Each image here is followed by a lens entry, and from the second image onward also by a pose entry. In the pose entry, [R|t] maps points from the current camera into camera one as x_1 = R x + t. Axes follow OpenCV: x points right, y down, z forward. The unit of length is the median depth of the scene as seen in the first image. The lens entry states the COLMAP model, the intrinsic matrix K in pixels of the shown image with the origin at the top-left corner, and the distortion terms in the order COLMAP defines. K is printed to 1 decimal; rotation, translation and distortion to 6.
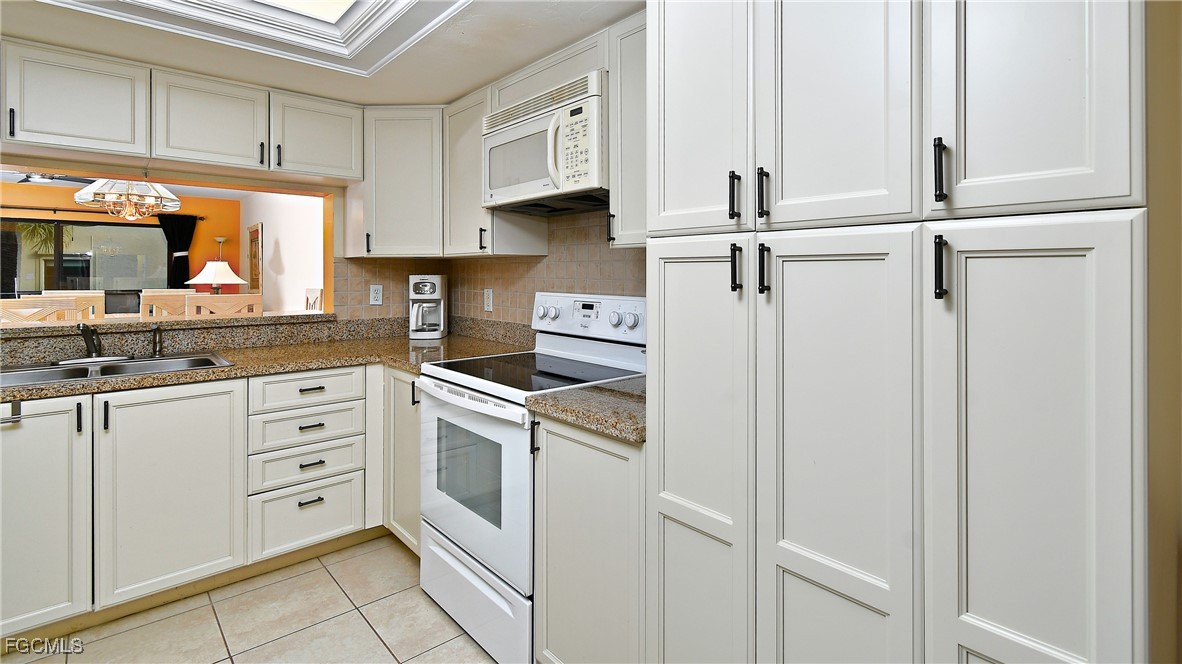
lens RADIAL K [[571.6, 0, 616.2], [0, 571.6, 269.6], [0, 0, 1]] dist [0.004611, -0.002741]
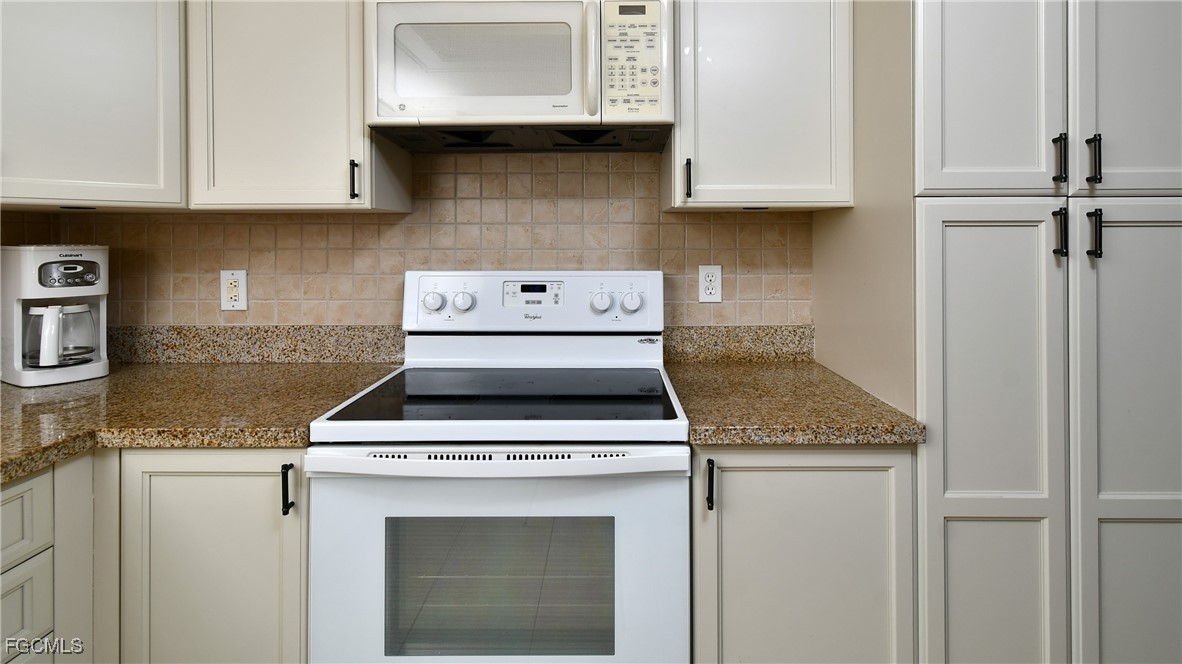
lens RADIAL K [[600.6, 0, 621.6], [0, 600.6, 239.9], [0, 0, 1]] dist [0.004764, 0.002085]
pose [[0.666441, -0.001686, 0.745556, -0.618689], [-0.001037, 0.999994, 0.003189, 0.003807], [-0.745557, -0.002898, 0.666435, 0.508821]]
